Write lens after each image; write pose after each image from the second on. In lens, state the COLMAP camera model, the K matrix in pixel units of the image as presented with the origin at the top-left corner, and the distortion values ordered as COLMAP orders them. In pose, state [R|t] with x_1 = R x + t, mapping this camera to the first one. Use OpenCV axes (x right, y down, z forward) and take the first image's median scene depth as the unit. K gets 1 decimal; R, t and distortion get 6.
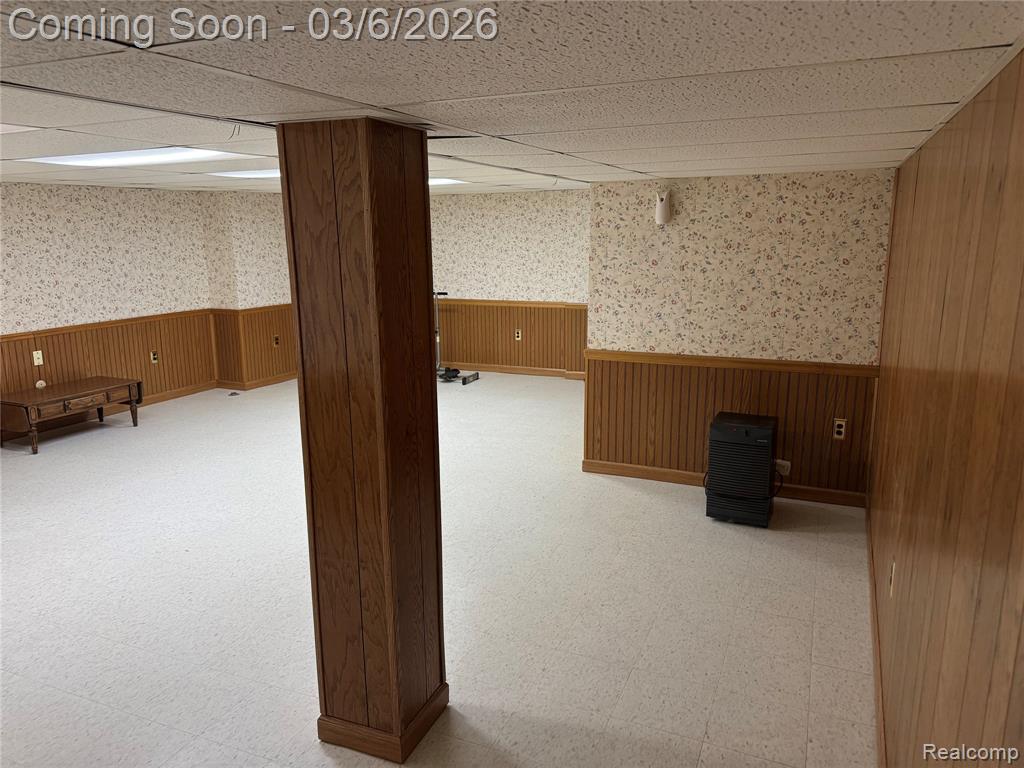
lens RADIAL K [[721.8, 0, 513.2], [0, 721.8, 388.3], [0, 0, 1]] dist [0.048056, -0.073256]
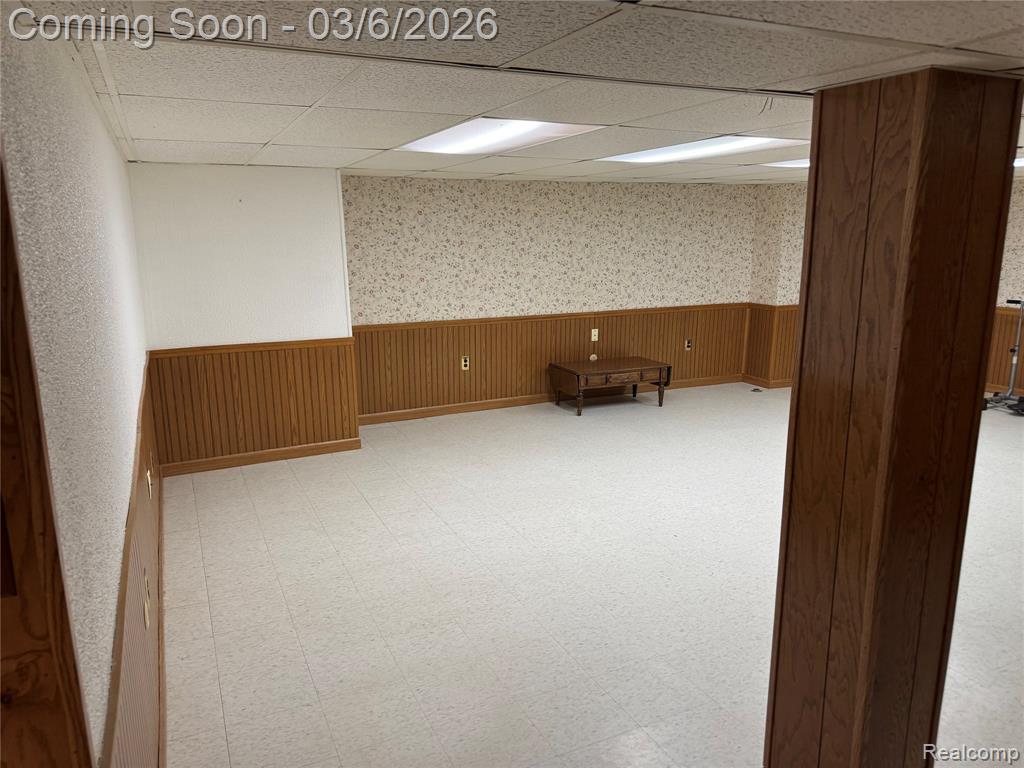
lens RADIAL K [[721.8, 0, 513.2], [0, 721.8, 388.3], [0, 0, 1]] dist [0.048056, -0.073256]
pose [[0.750323, 0.147061, -0.644506, 0.010053], [-0.143945, 0.987894, 0.057837, -0.014598], [0.645209, 0.049377, 0.762409, 0.118748]]
